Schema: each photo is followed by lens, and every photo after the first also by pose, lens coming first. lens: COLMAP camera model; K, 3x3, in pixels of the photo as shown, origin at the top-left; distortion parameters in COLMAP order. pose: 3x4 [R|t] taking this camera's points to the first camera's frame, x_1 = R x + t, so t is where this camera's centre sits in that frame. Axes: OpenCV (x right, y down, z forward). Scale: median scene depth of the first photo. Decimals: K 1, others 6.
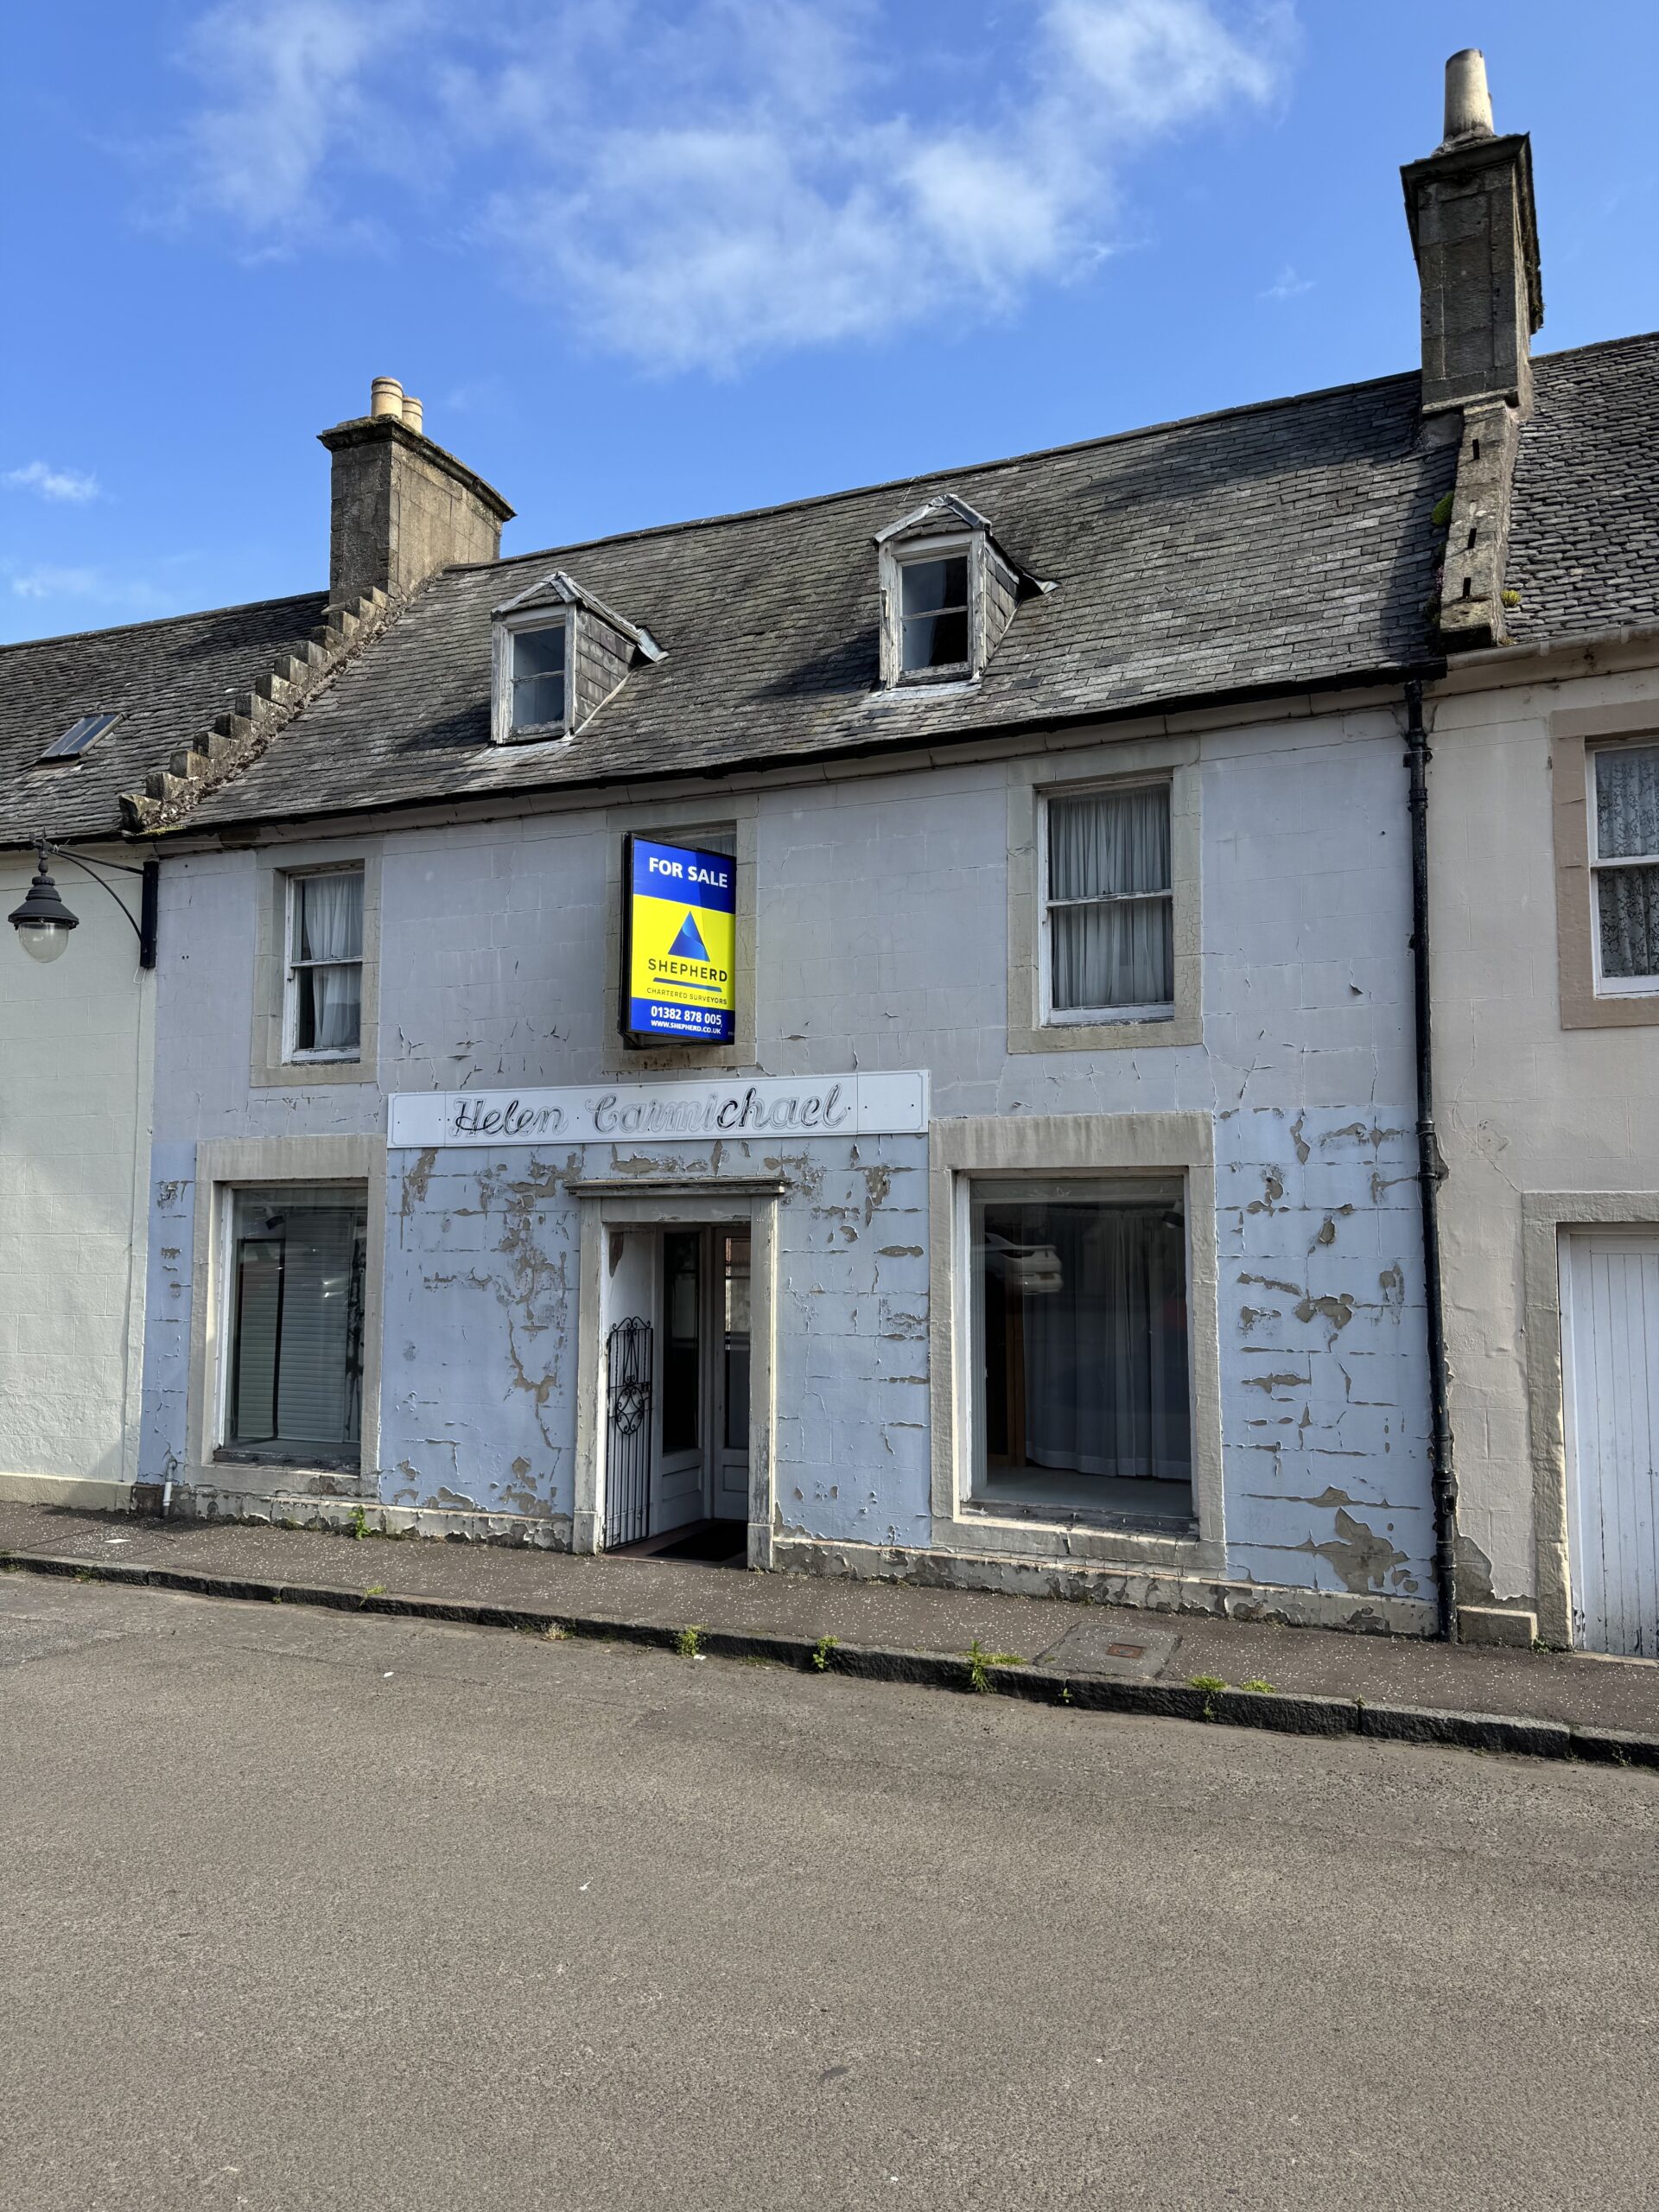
lens RADIAL K [[1527.6, 0, 841.4], [0, 1527.6, 1099.7], [0, 0, 1]] dist [0.076219, -0.010358]
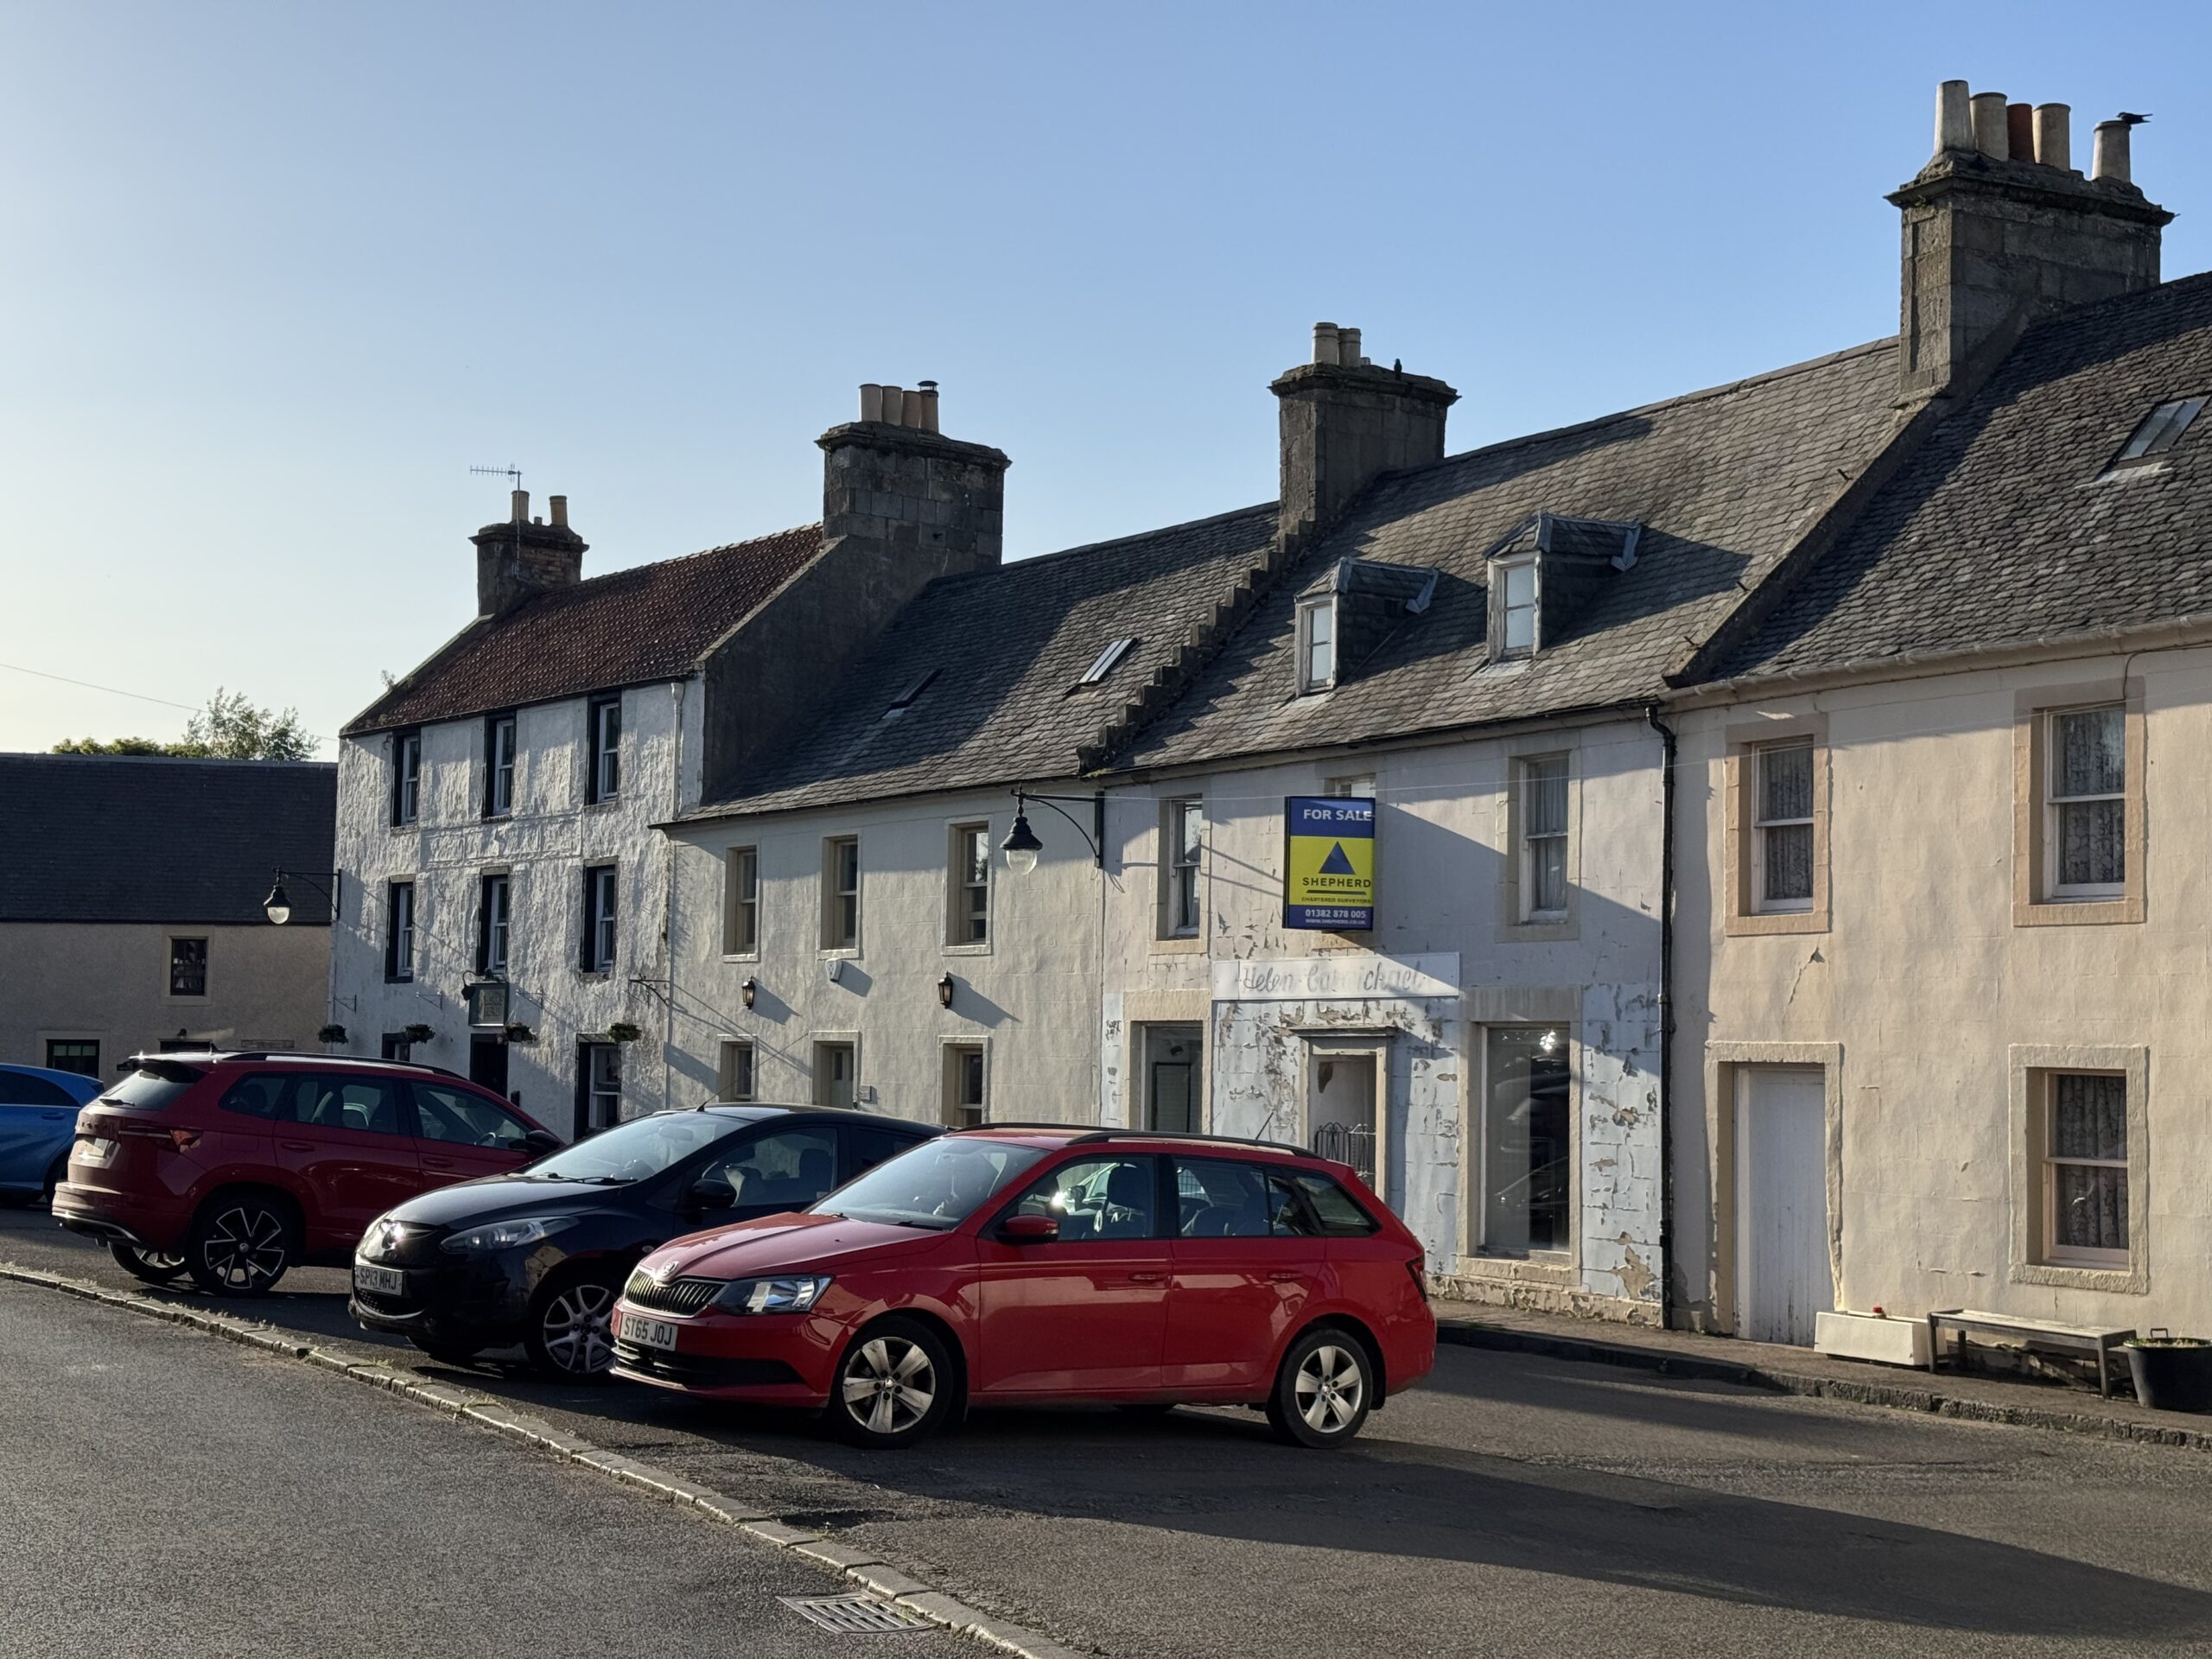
lens RADIAL K [[3126.1, 0, 1104.4], [0, 3126.1, 829.6], [0, 0, 1]] dist [0.028848, 0.000000]
pose [[0.802511, -0.026701, -0.596039, 1.503719], [0.028300, 0.999577, -0.006675, -0.121411], [0.595965, -0.011511, 0.802928, -1.531184]]
